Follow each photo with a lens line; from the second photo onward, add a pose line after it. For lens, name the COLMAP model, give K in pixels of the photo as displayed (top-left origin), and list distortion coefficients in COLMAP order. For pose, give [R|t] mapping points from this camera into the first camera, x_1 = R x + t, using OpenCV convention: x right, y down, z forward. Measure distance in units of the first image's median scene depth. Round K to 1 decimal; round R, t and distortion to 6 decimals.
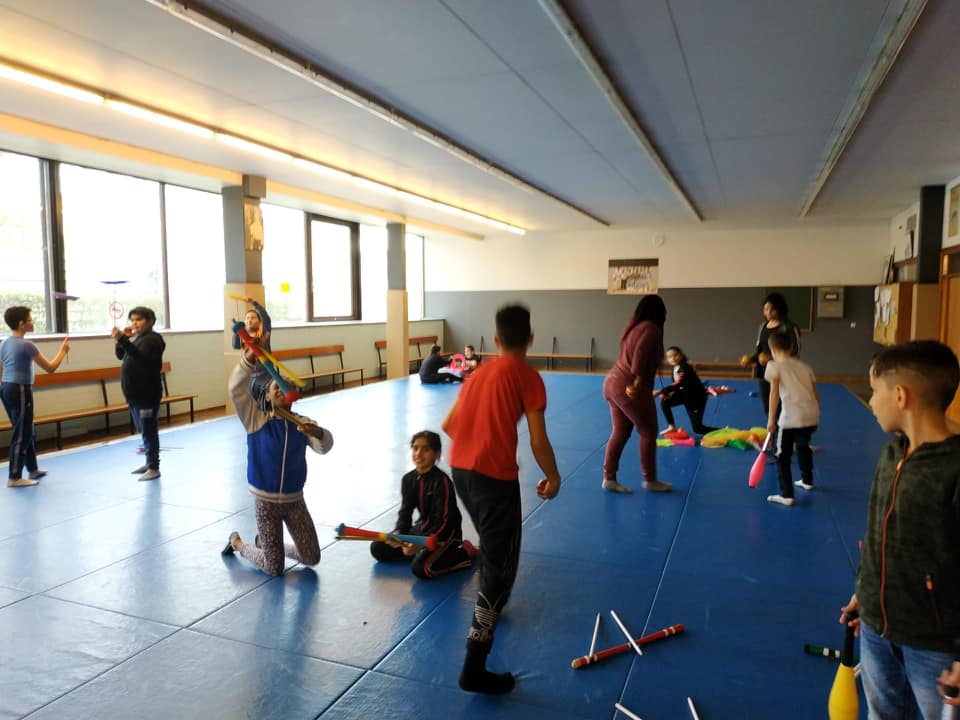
lens RADIAL K [[690.7, 0, 484.9], [0, 690.7, 360.5], [0, 0, 1]] dist [-0.008494, -0.017168]
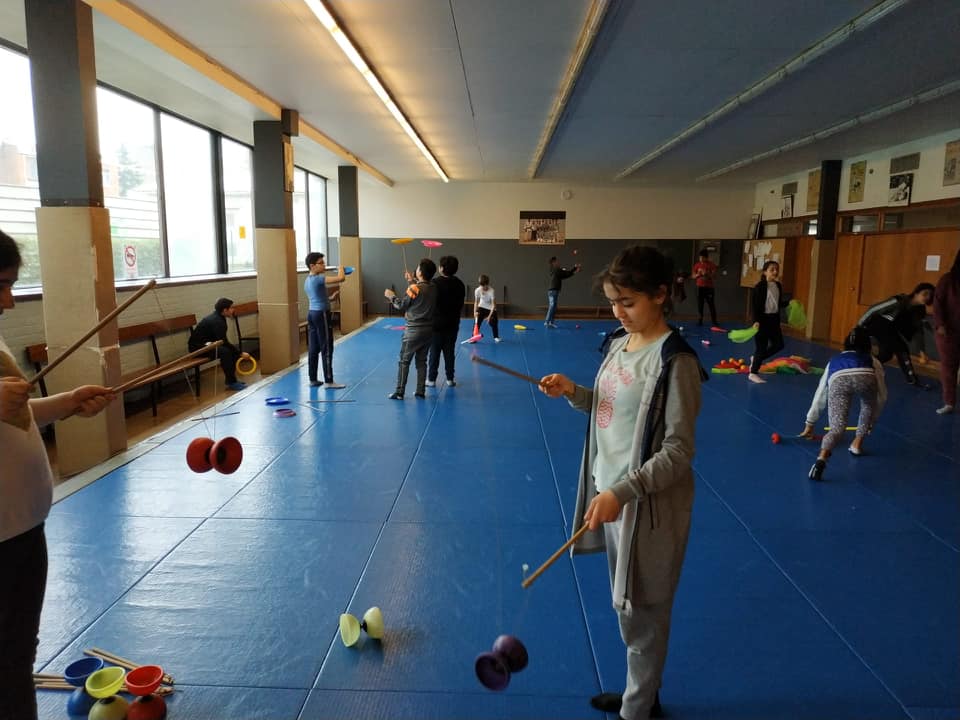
lens RADIAL K [[690.7, 0, 480.9], [0, 690.7, 365.3], [0, 0, 1]] dist [-0.008494, -0.017168]
pose [[0.938119, -0.046476, 0.343182, -0.259671], [0.019201, 0.996410, 0.082453, 0.000894], [-0.345782, -0.070761, 0.935643, 0.015257]]
